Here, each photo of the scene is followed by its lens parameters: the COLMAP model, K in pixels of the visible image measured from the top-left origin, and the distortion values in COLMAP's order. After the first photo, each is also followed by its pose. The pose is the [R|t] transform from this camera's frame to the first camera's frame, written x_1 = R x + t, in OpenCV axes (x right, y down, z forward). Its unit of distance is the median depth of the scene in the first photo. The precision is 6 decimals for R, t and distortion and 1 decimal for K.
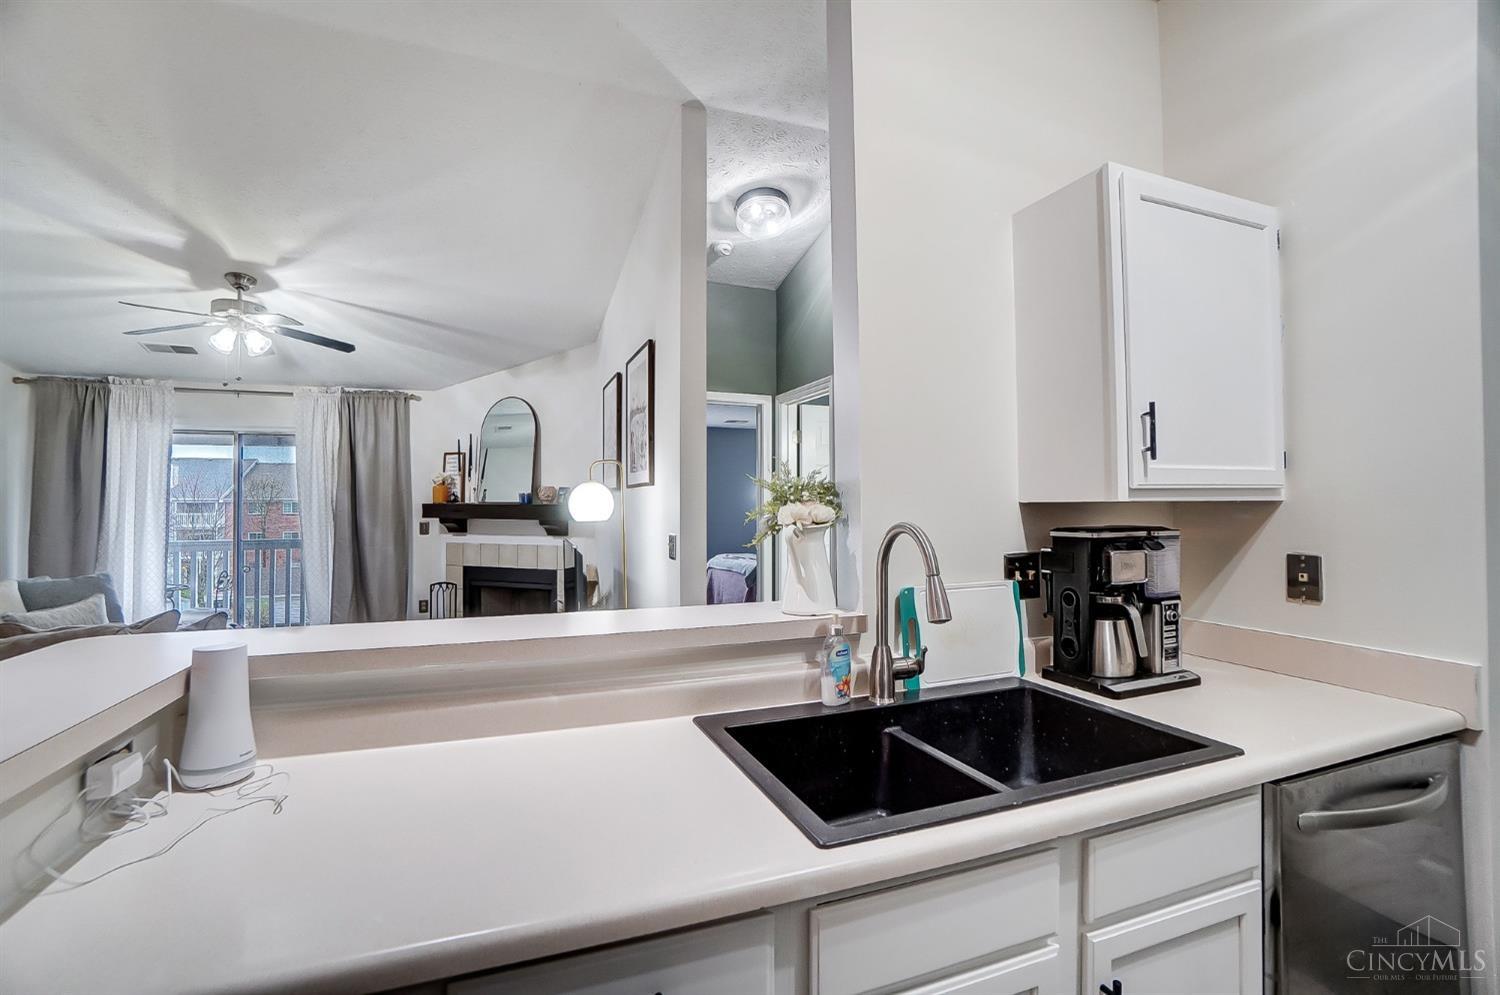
lens RADIAL K [[666.0, 0, 742.4], [0, 666.0, 488.8], [0, 0, 1]] dist [-0.053028, 0.017136]
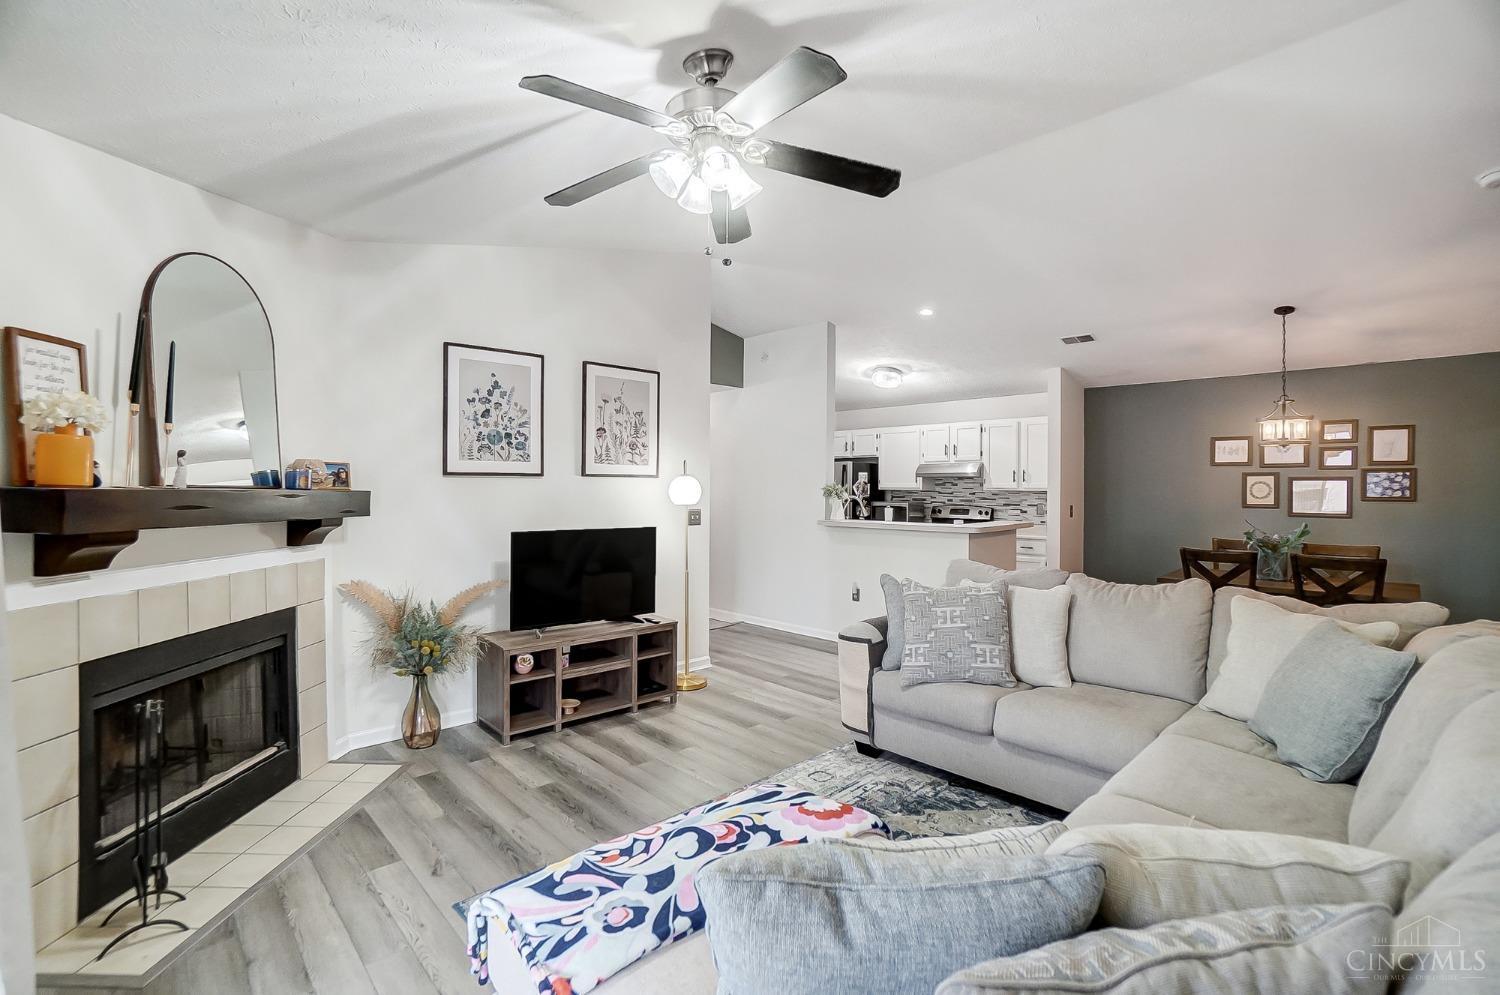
lens RADIAL K [[666.0, 0, 745.0], [0, 666.0, 479.9], [0, 0, 1]] dist [-0.053028, 0.017136]
pose [[-0.382456, 0.012118, 0.923894, -1.007864], [-0.024879, 0.999416, -0.023408, 0.018891], [-0.923639, -0.031938, -0.381932, 0.921352]]
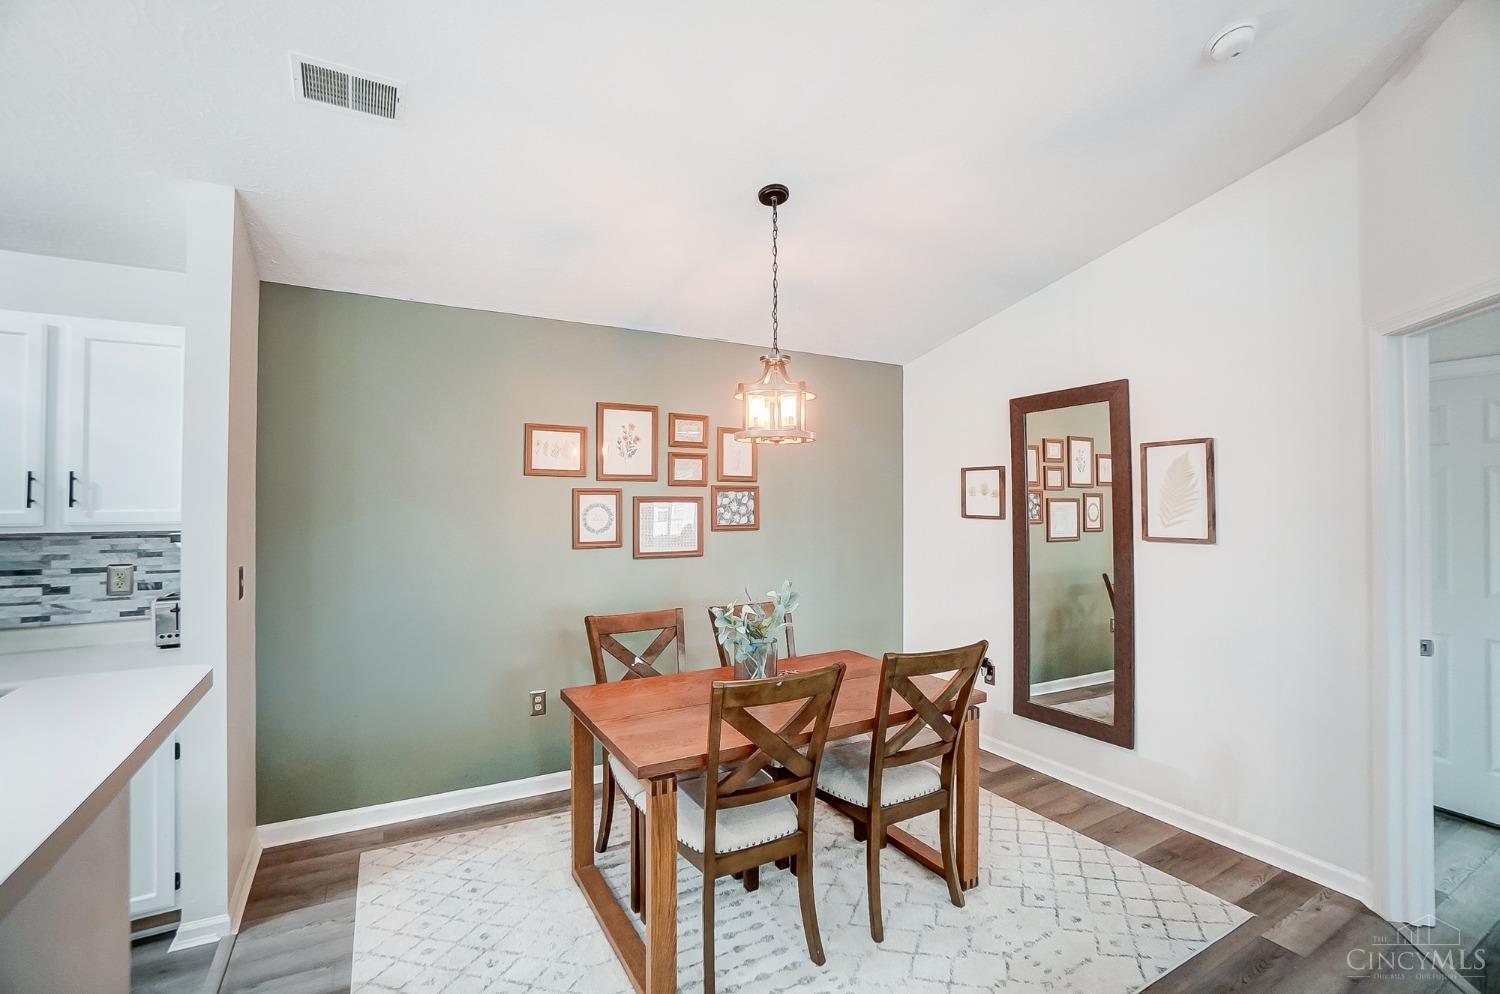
lens RADIAL K [[666.0, 0, 762.8], [0, 666.0, 488.4], [0, 0, 1]] dist [-0.053028, 0.017136]
pose [[-0.989605, 0.003204, -0.143775, -0.381838], [0.009040, 0.999161, -0.039957, -0.013555], [0.143527, -0.040841, -0.988803, 0.378461]]
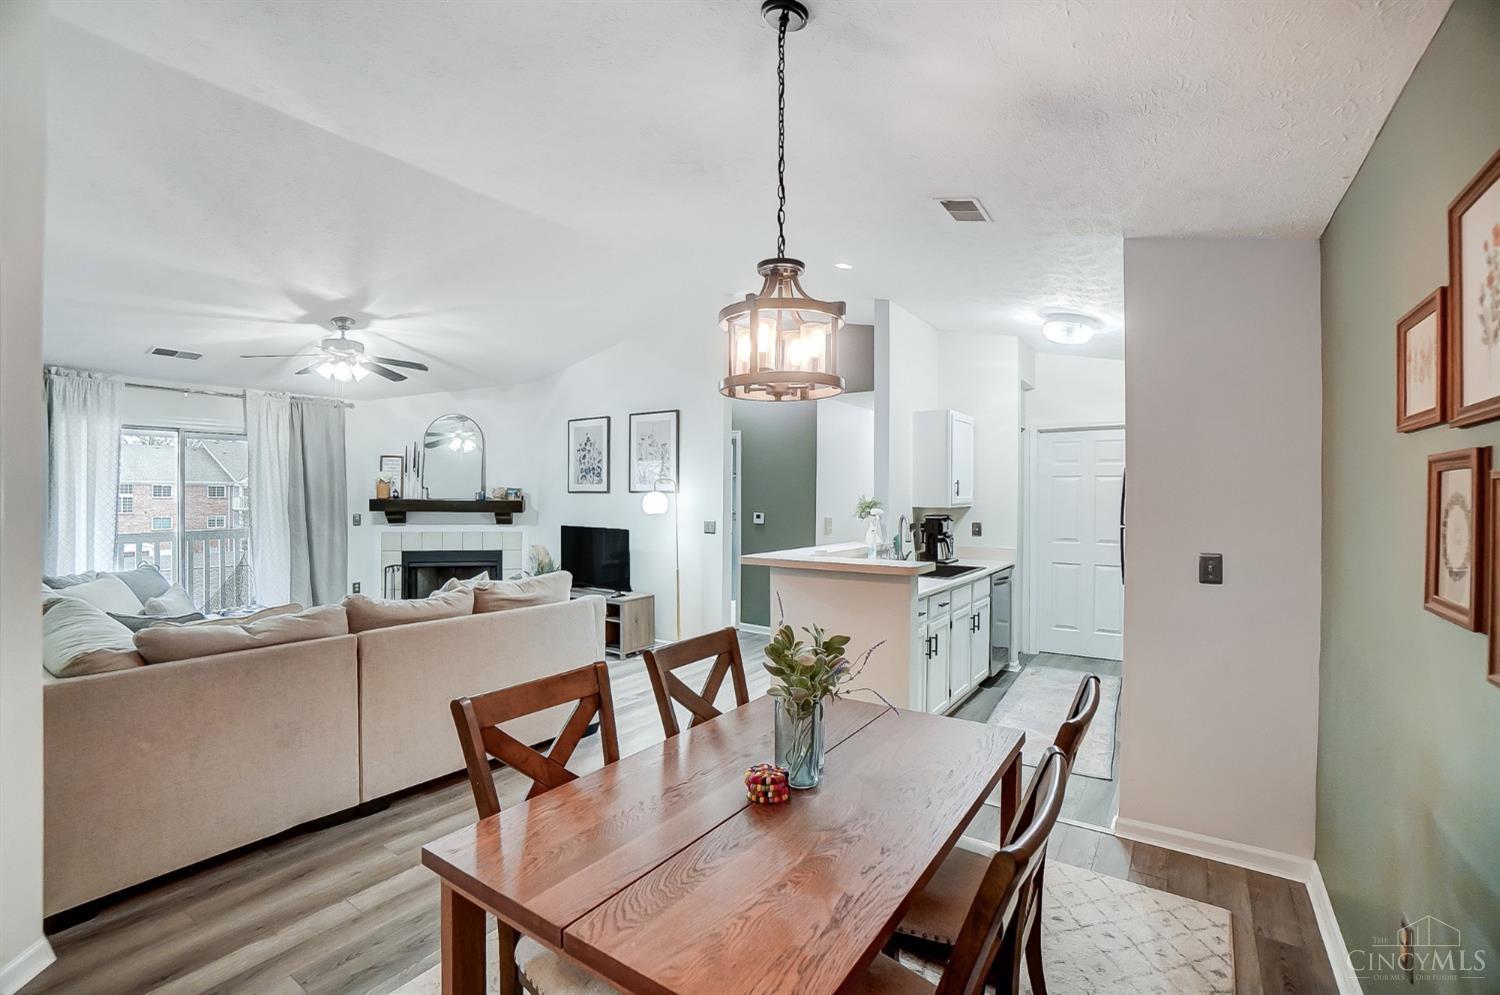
lens RADIAL K [[666.0, 0, 742.3], [0, 666.0, 489.5], [0, 0, 1]] dist [-0.053028, 0.017136]
pose [[0.829791, 0.012392, 0.557937, -0.661141], [-0.023084, 0.999660, 0.012128, -0.027040], [-0.557597, -0.022944, 0.829795, -0.376748]]
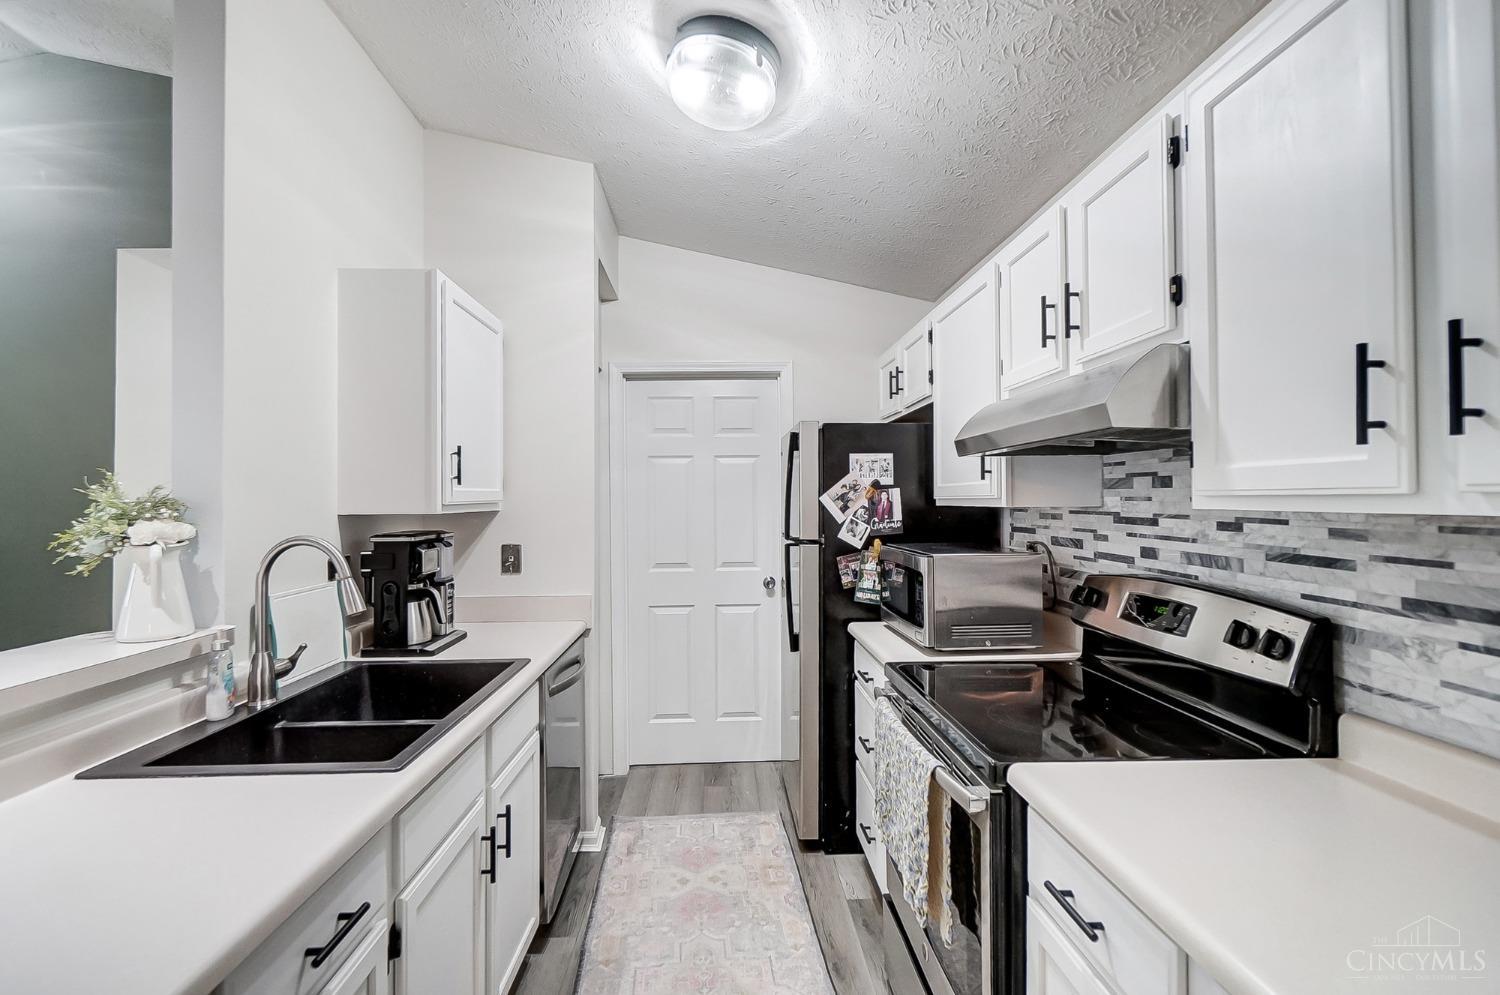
lens RADIAL K [[666.0, 0, 739.6], [0, 666.0, 488.0], [0, 0, 1]] dist [-0.053028, 0.017136]
pose [[0.327920, 0.018289, 0.944528, -0.155090], [-0.014824, 0.999789, -0.014212, -0.007319], [-0.944589, -0.009342, 0.328122, -0.021508]]
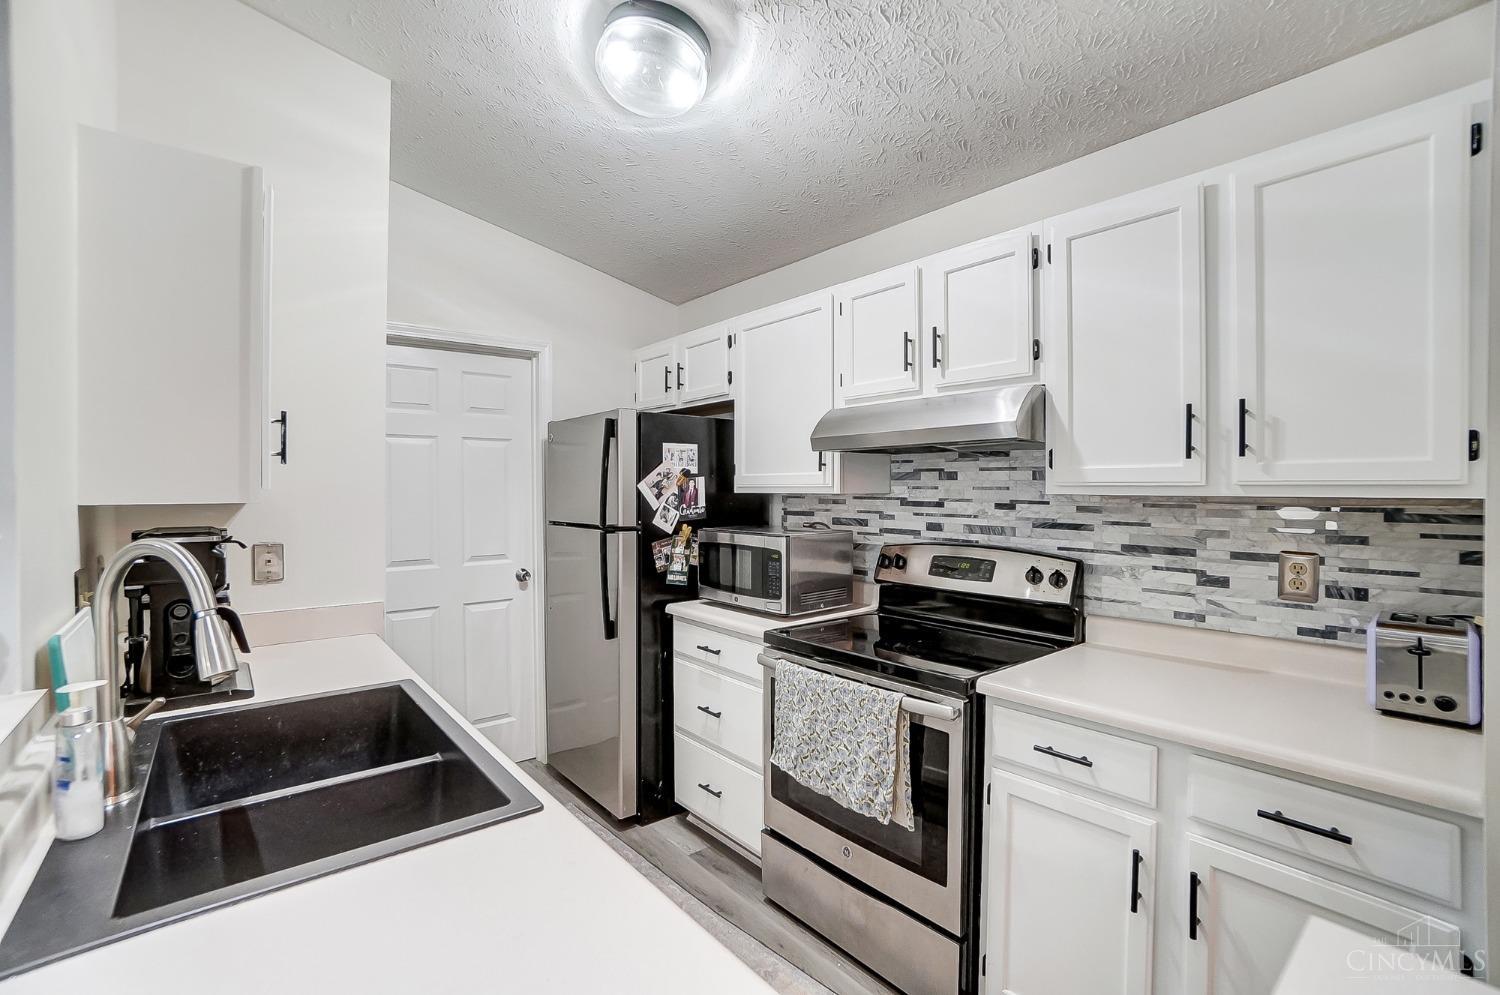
lens RADIAL K [[666.0, 0, 741.8], [0, 666.0, 494.4], [0, 0, 1]] dist [-0.053028, 0.017136]
pose [[-0.304448, -0.005190, 0.952515, -0.178046], [-0.018580, 0.999827, -0.000491, -0.002076], [-0.952348, -0.017848, -0.304492, 0.168335]]
